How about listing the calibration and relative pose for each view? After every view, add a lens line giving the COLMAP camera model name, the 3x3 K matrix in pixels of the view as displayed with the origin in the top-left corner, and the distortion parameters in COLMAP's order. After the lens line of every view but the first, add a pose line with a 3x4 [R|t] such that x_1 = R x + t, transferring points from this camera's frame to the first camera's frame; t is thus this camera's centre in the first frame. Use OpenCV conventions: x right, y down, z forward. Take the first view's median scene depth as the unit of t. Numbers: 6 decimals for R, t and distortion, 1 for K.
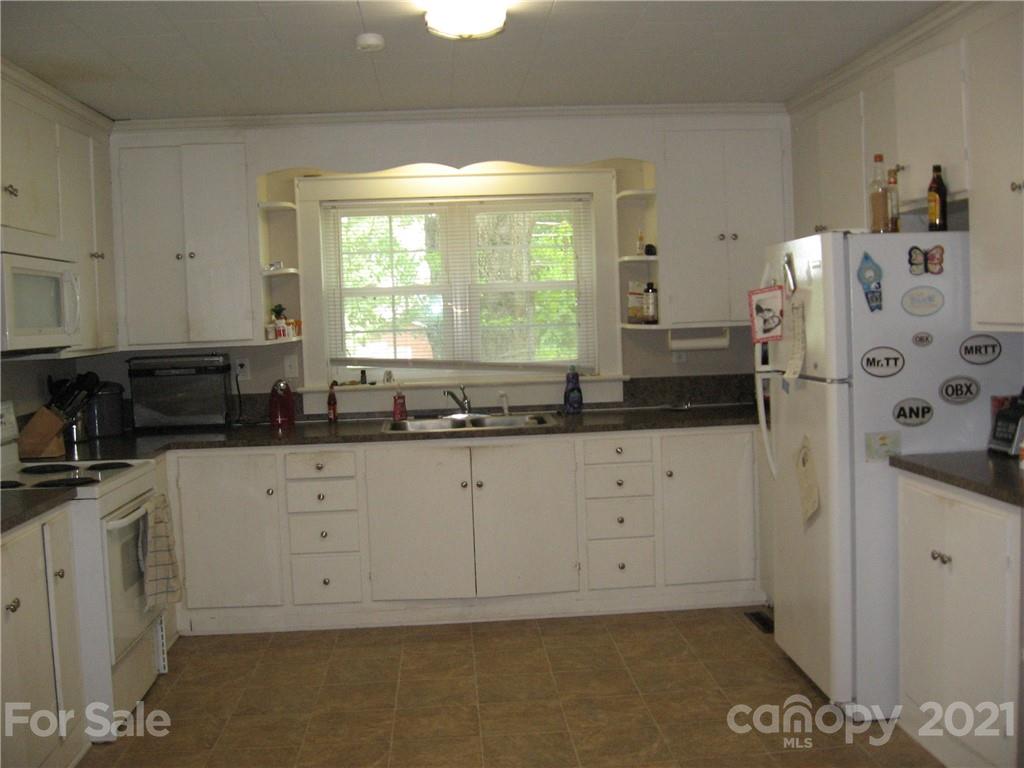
lens RADIAL K [[1048.1, 0, 512.0], [0, 1048.1, 384.0], [0, 0, 1]] dist [-0.137143, 0.057968]
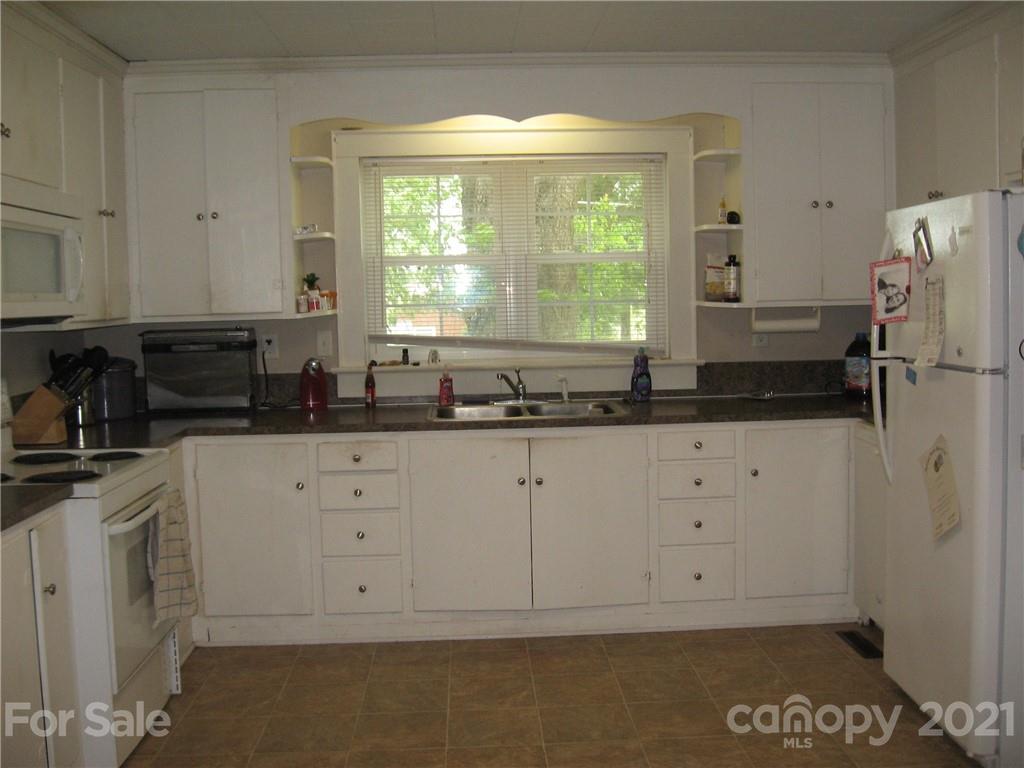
lens RADIAL K [[1048.1, 0, 512.0], [0, 1048.1, 384.0], [0, 0, 1]] dist [-0.137143, 0.057968]
pose [[0.999661, 0.016334, -0.020288, -0.036569], [-0.015968, 0.999709, 0.018085, -0.001005], [0.020578, -0.017755, 0.999631, 0.123132]]
